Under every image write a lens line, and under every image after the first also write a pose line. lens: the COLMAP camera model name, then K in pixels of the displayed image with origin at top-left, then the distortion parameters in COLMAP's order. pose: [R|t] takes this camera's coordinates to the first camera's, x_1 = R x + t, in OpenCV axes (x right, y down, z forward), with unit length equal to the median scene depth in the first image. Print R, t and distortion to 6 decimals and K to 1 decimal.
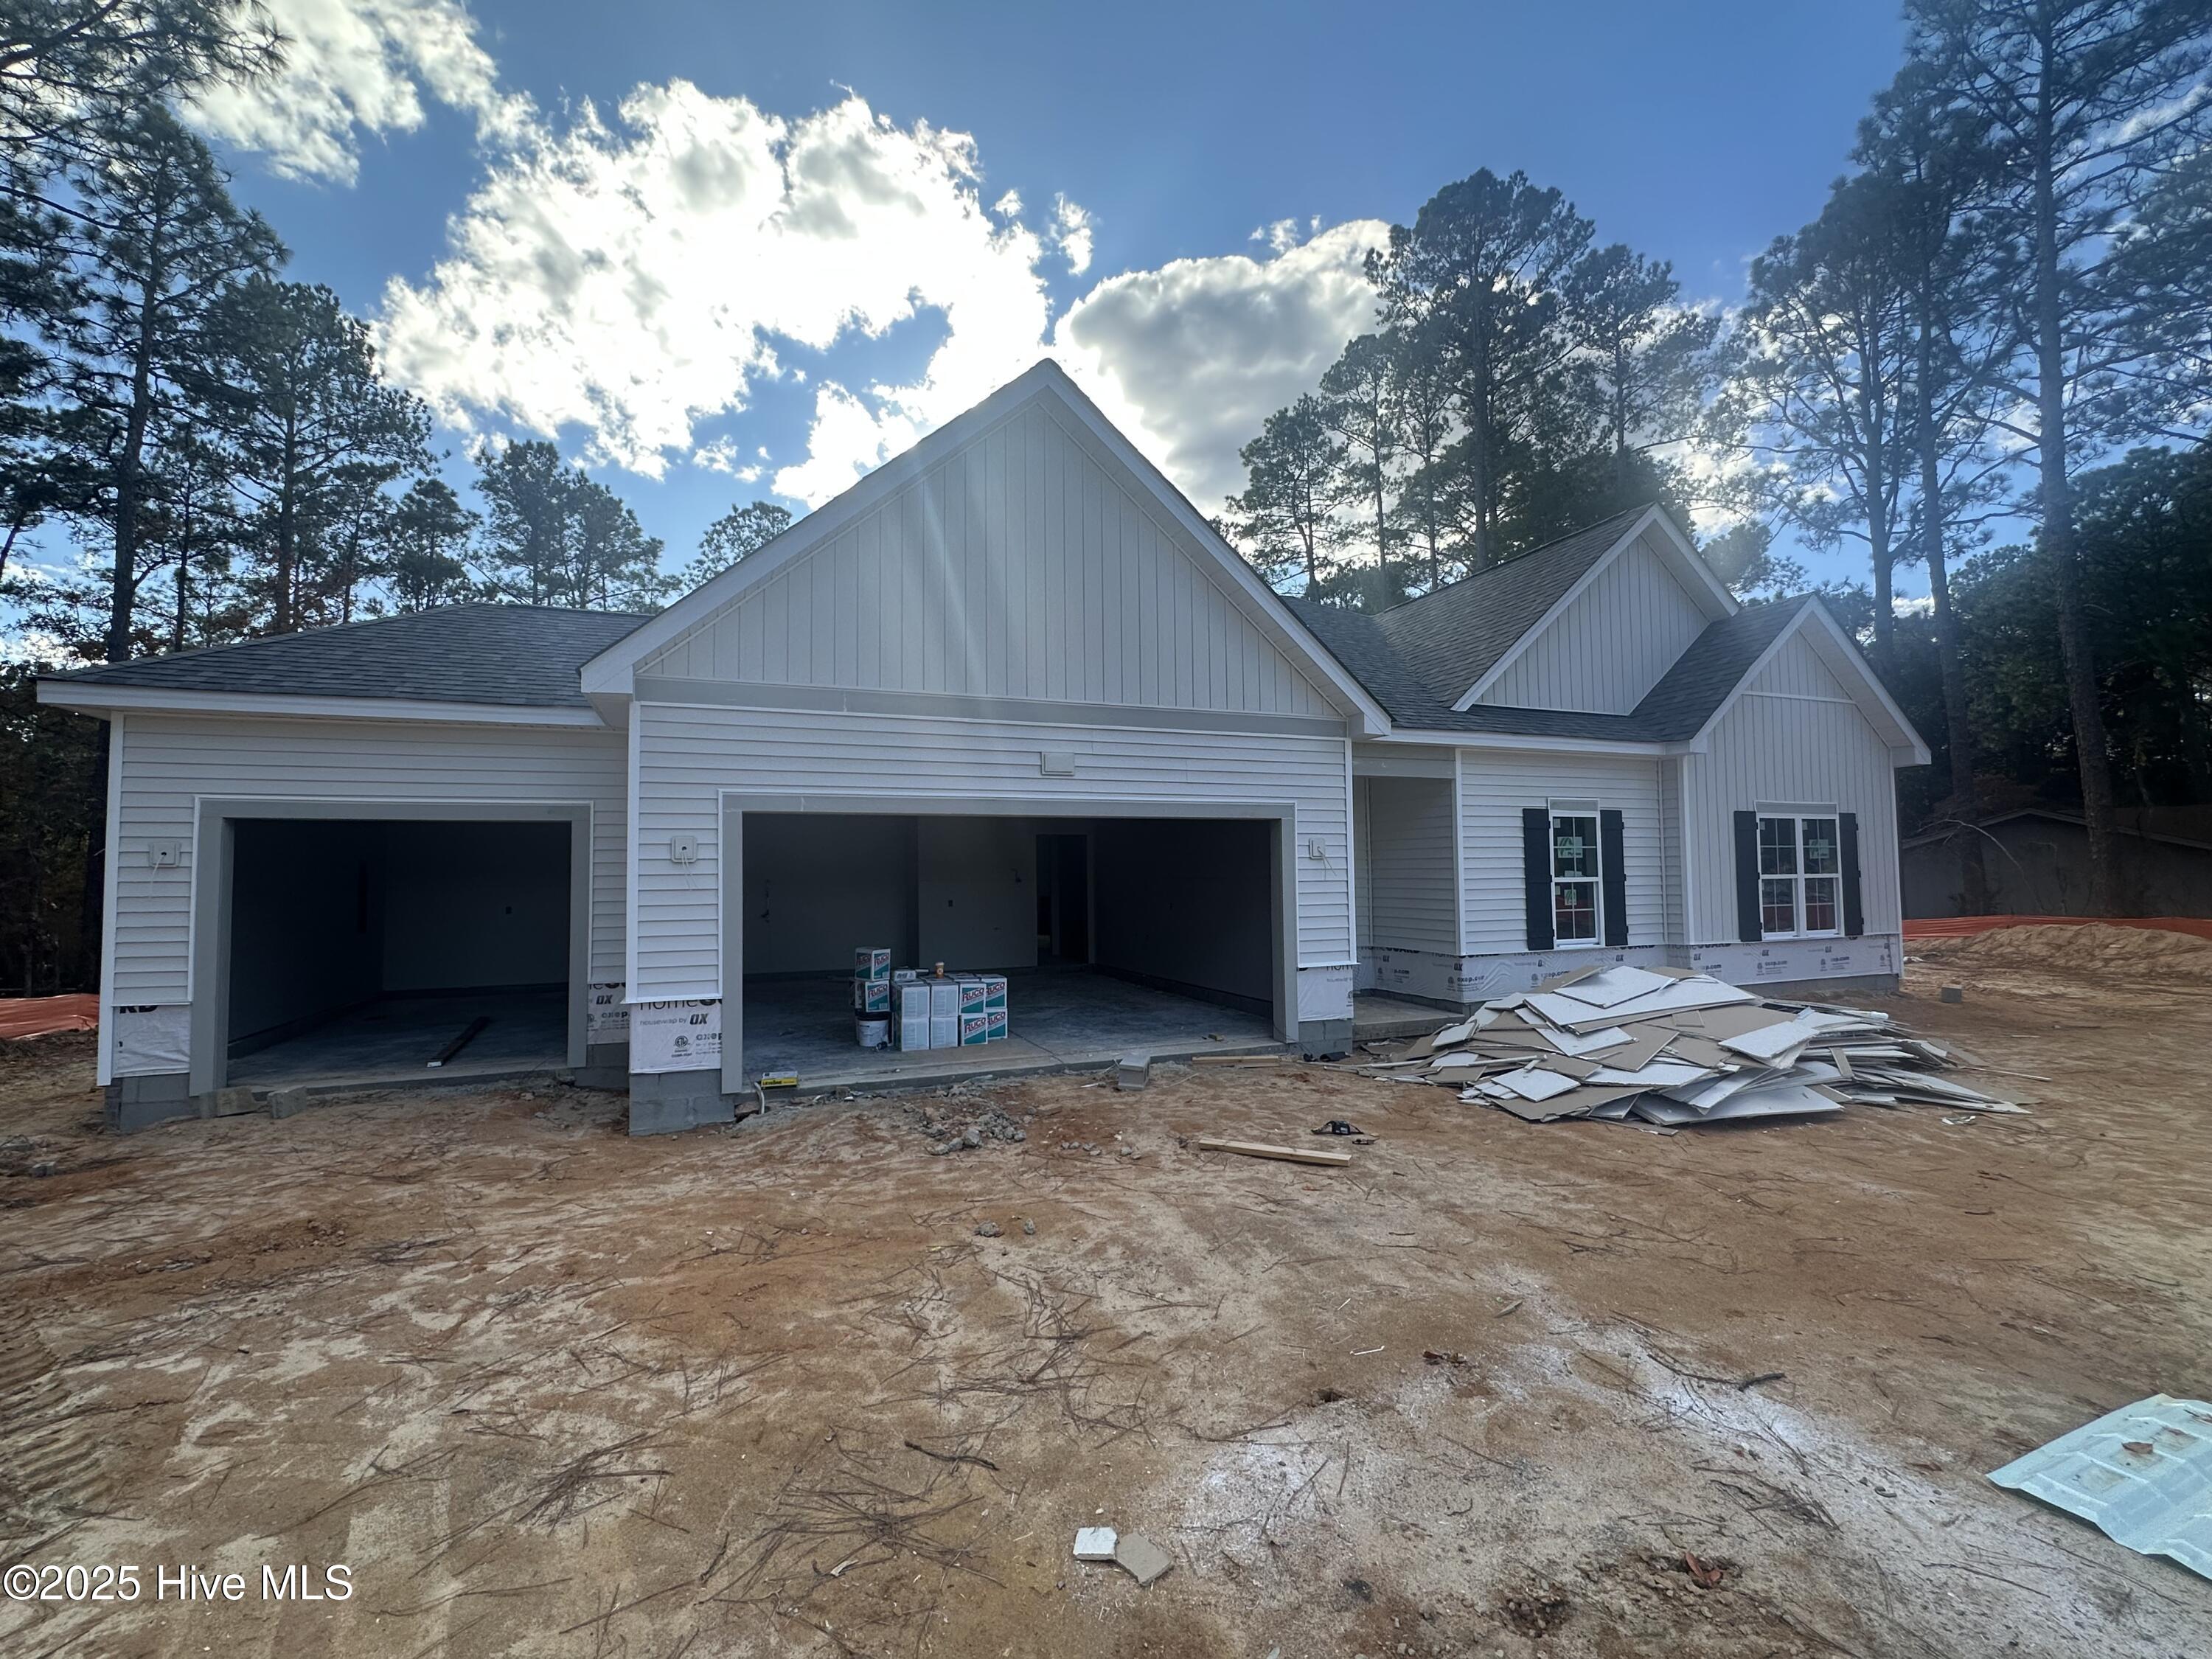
lens RADIAL K [[969.5, 0, 1105.7], [0, 969.5, 828.5], [0, 0, 1]] dist [-0.002977, 0.003492]
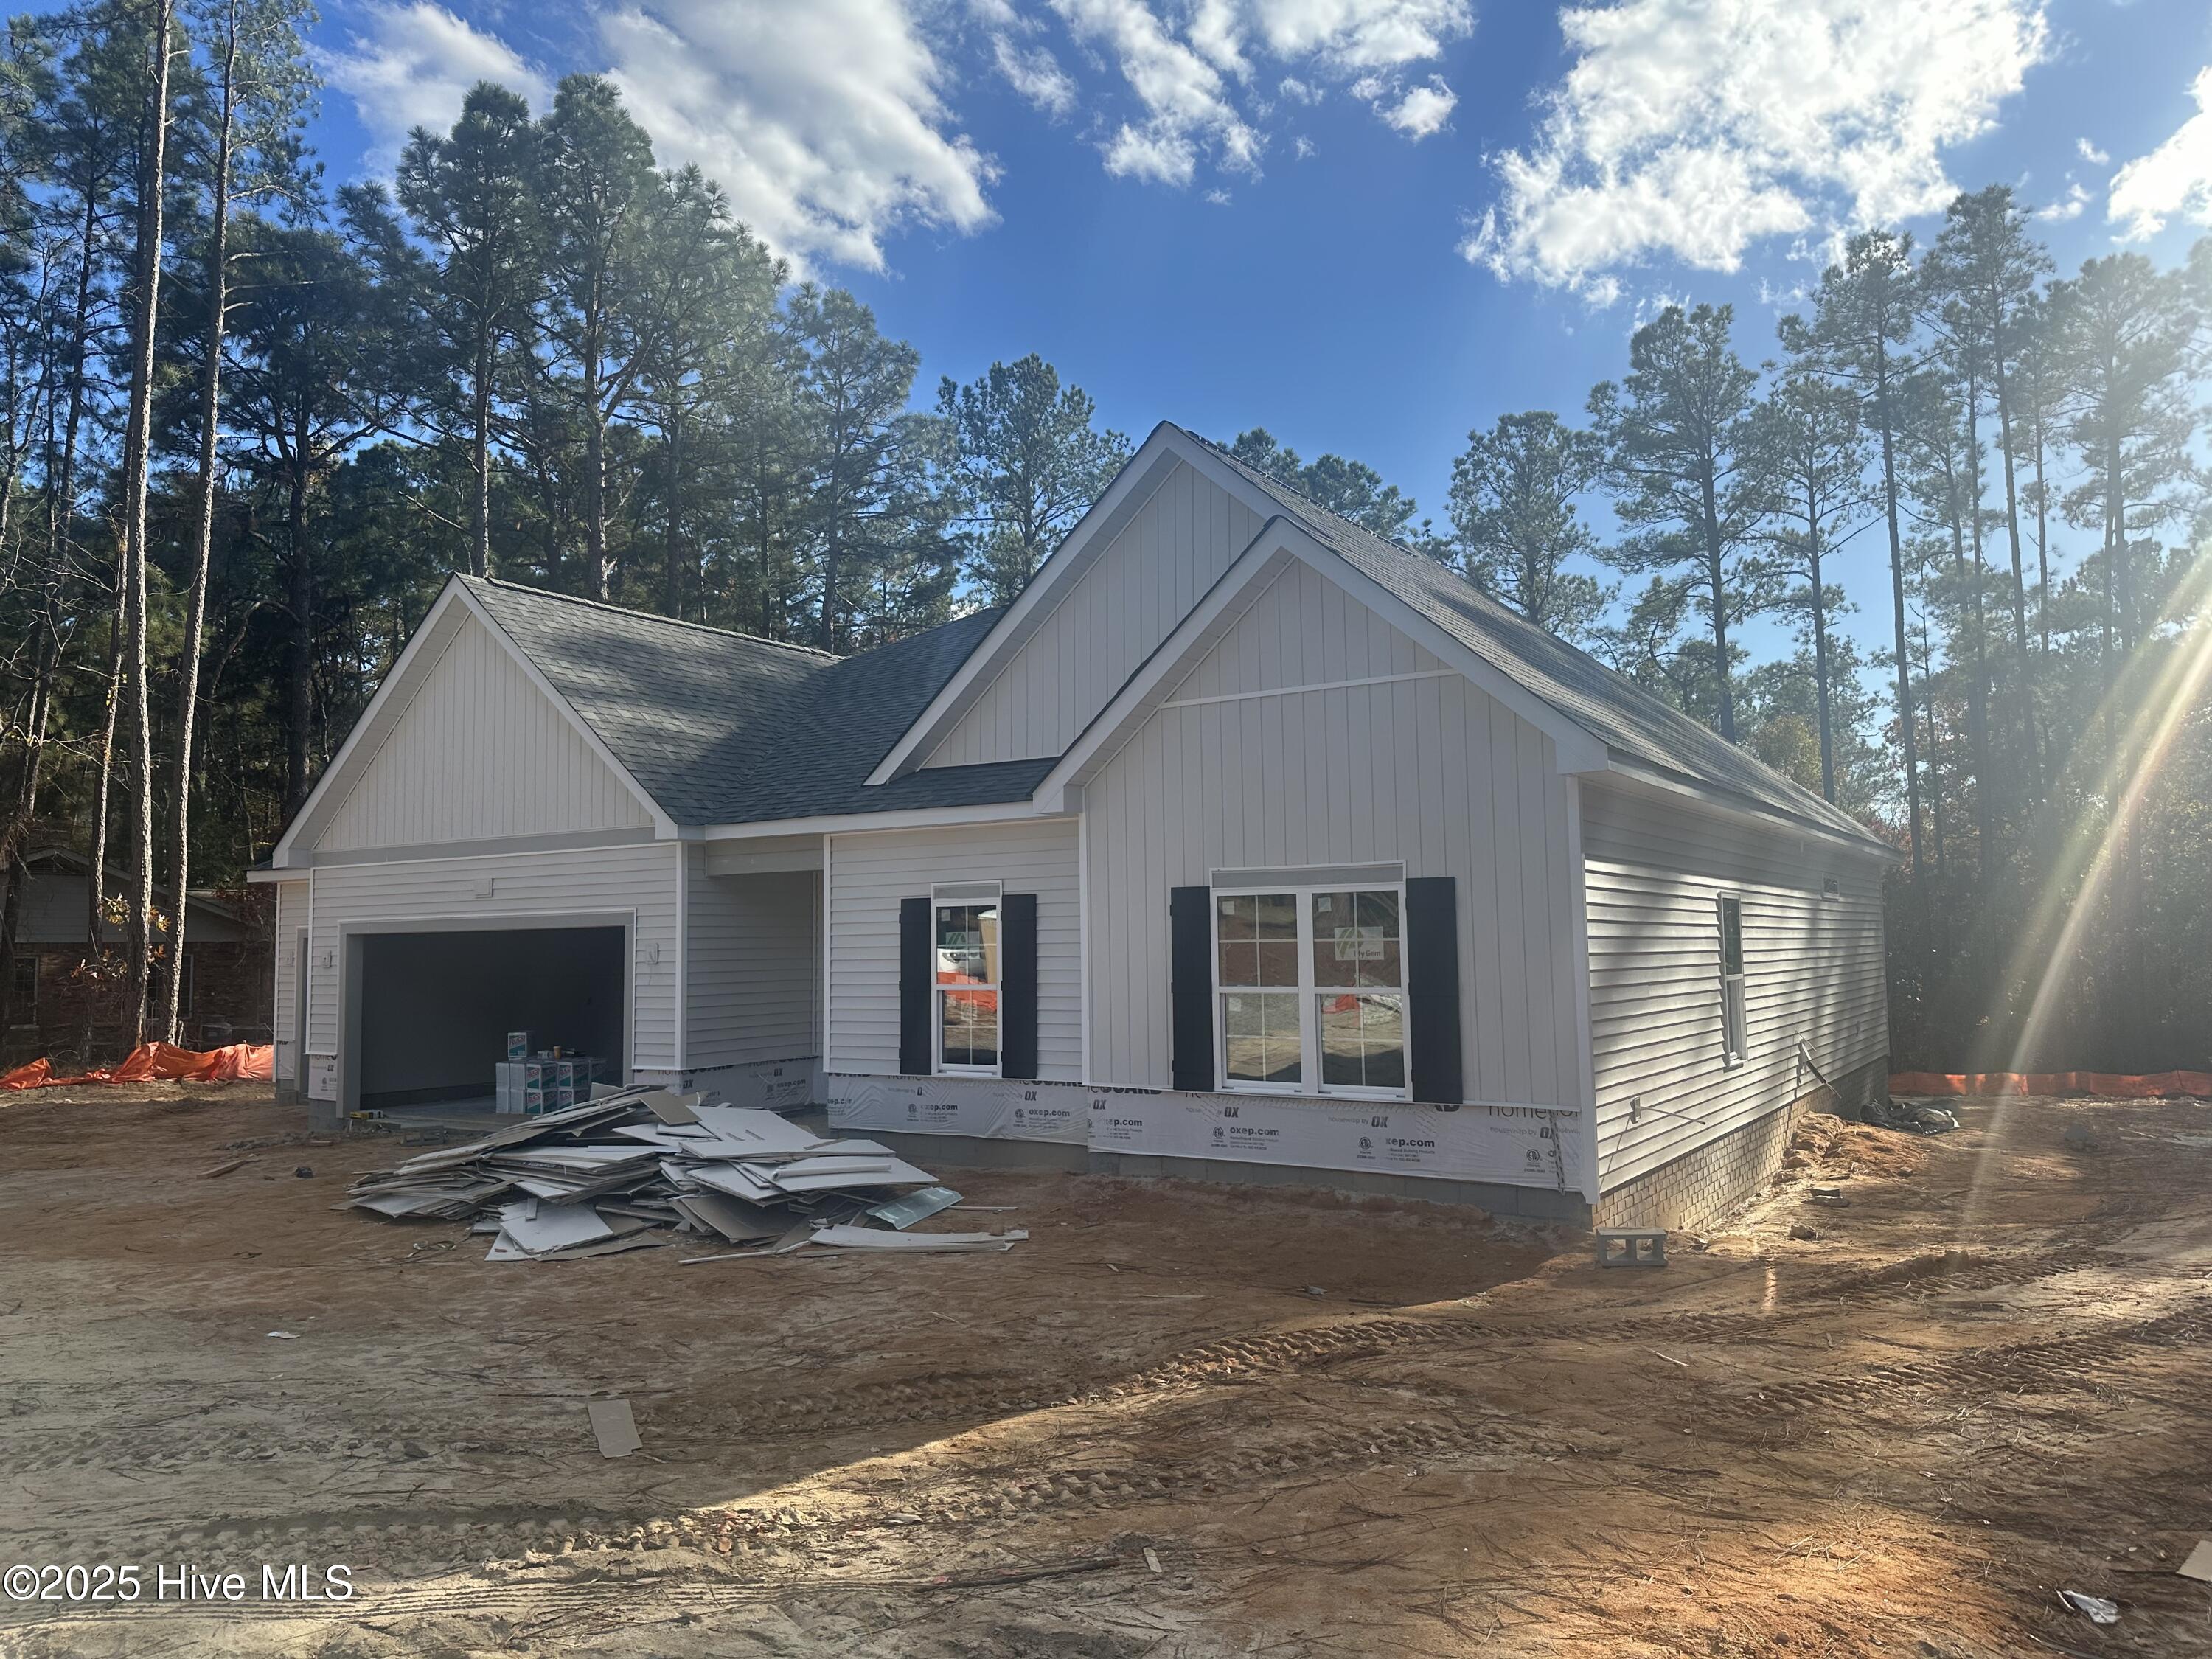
lens RADIAL K [[1578.9, 0, 1103.8], [0, 1578.9, 808.8], [0, 0, 1]] dist [0.031731, -0.024849]
pose [[0.562874, -0.068268, -0.823718, 1.566444], [0.048249, 0.997598, -0.049709, -0.021163], [0.825133, -0.011764, 0.564816, 0.376539]]
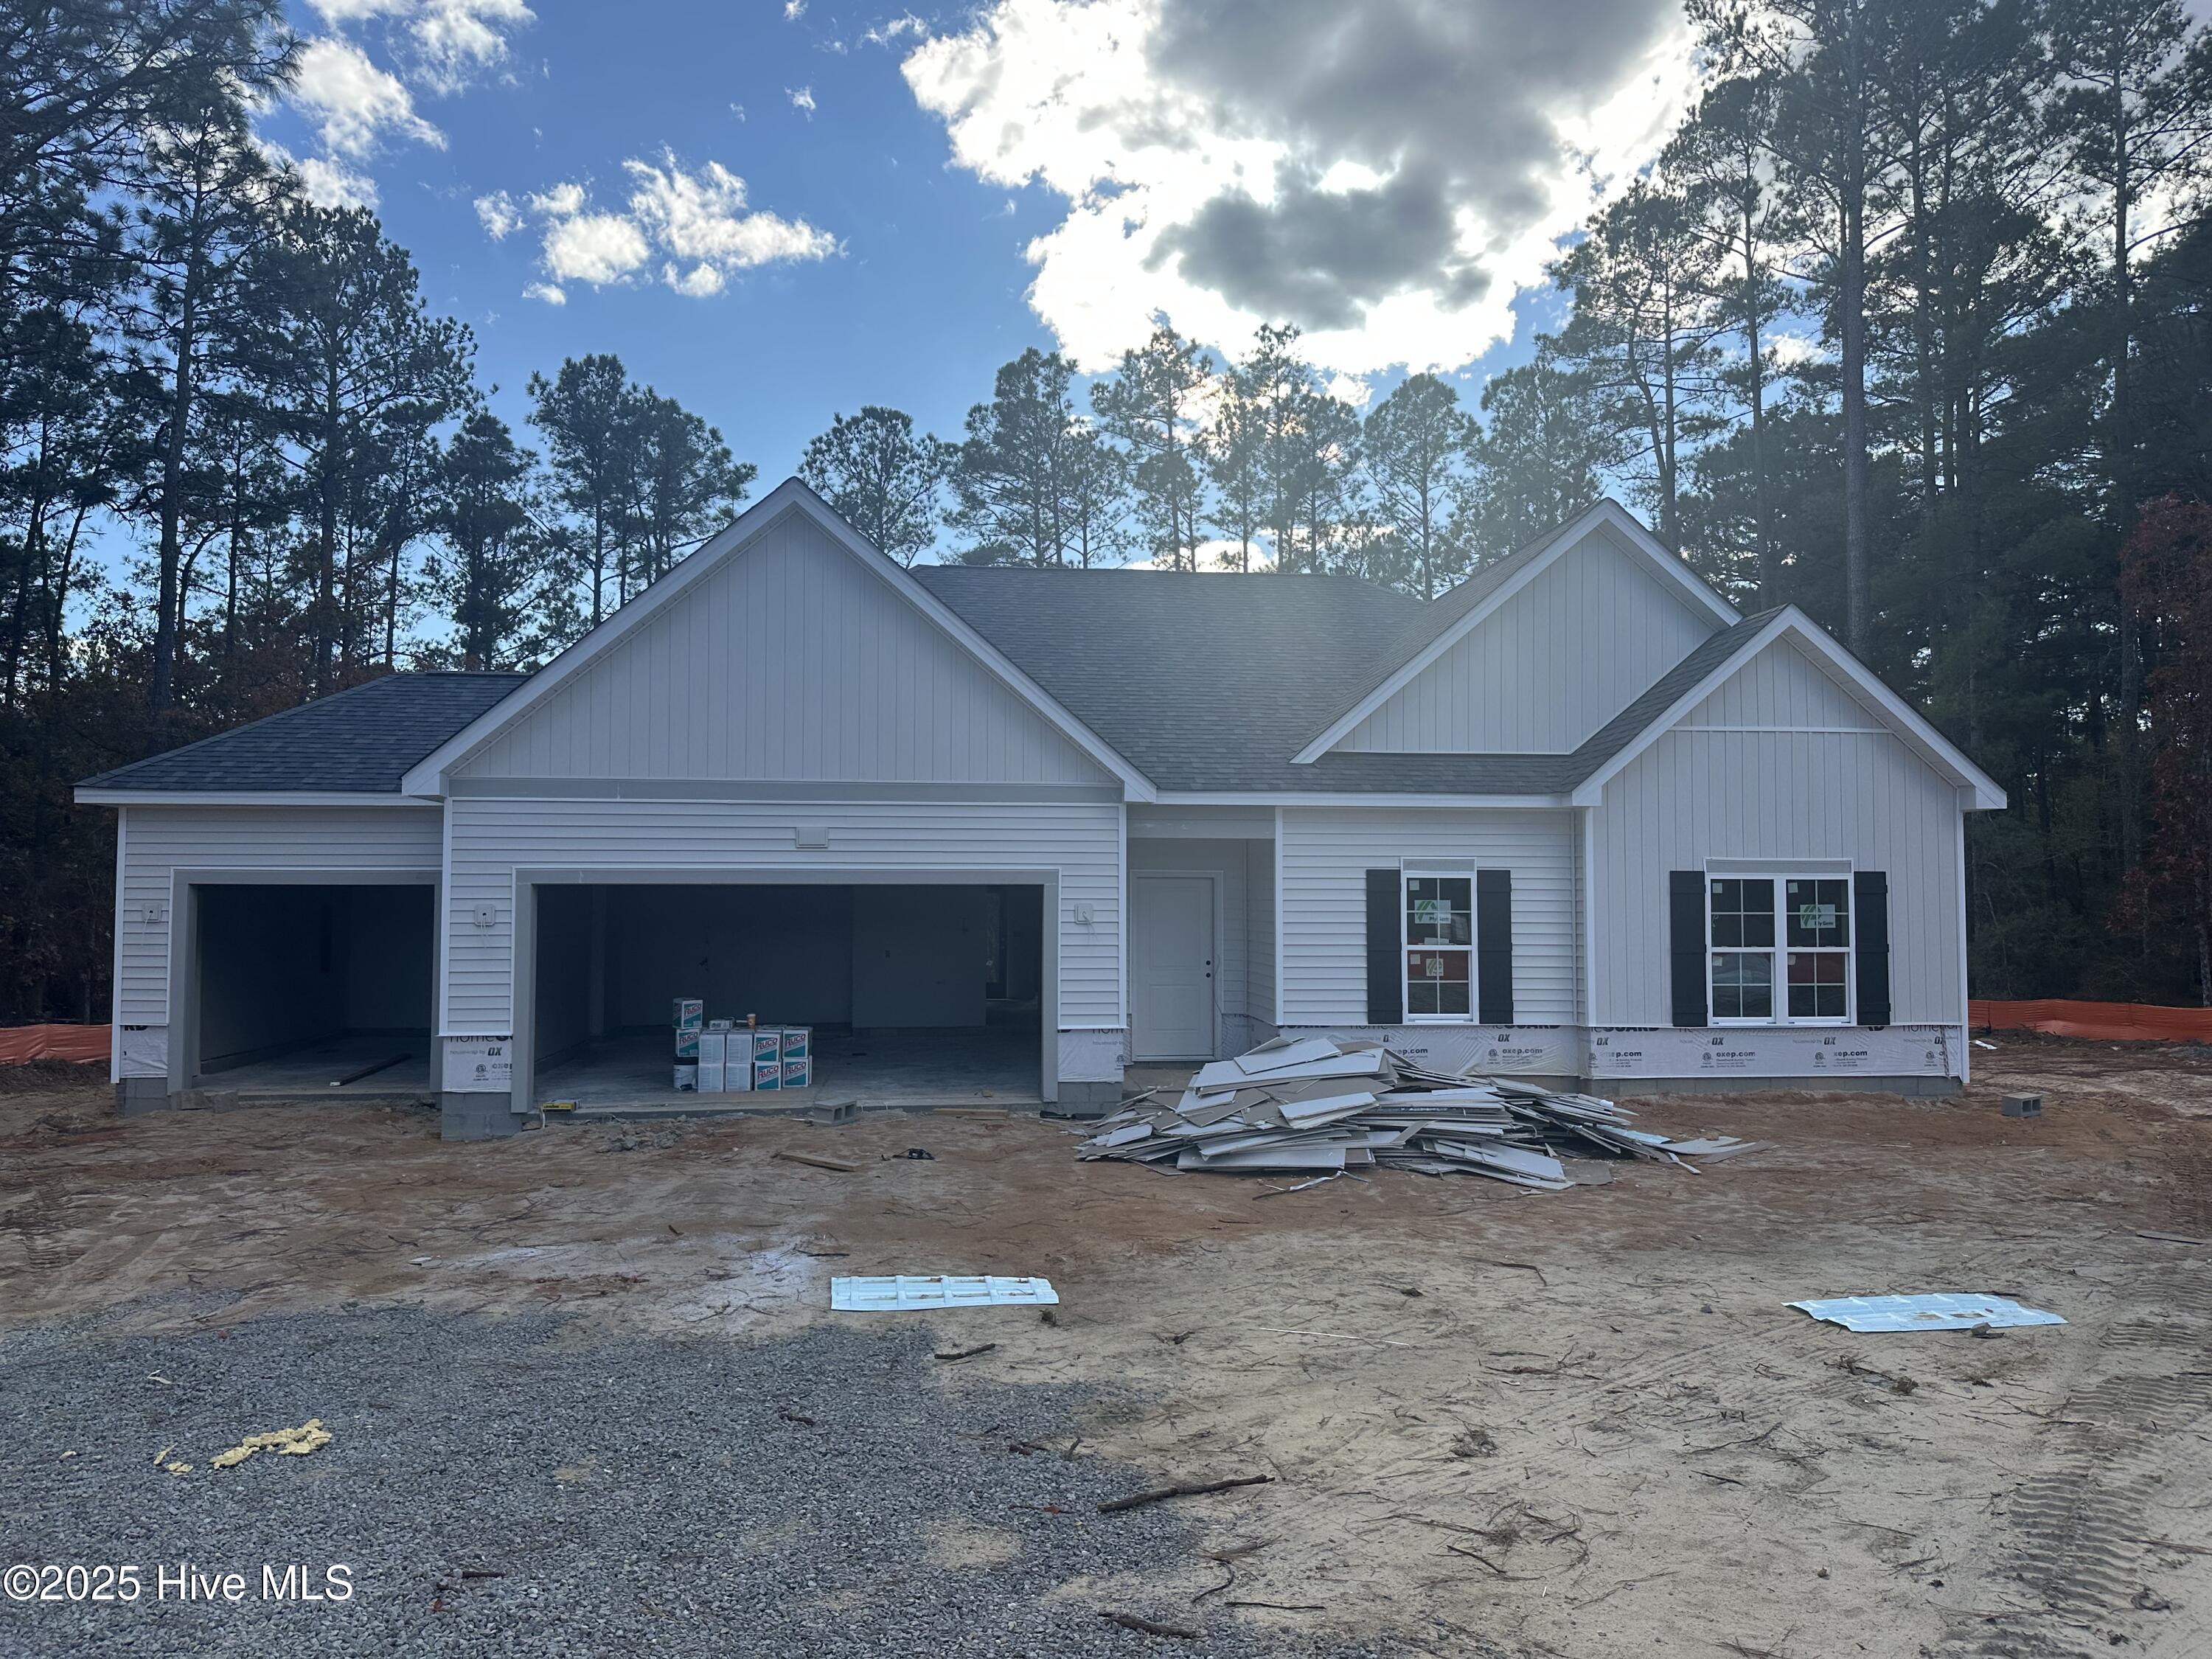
lens RADIAL K [[1578.9, 0, 1098.5], [0, 1578.9, 823.7], [0, 0, 1]] dist [0.031731, -0.024849]
pose [[0.961400, 0.000597, -0.275155, 0.573022], [0.000082, 0.999997, 0.002454, -0.065077], [0.275156, -0.002382, 0.961397, -0.483170]]
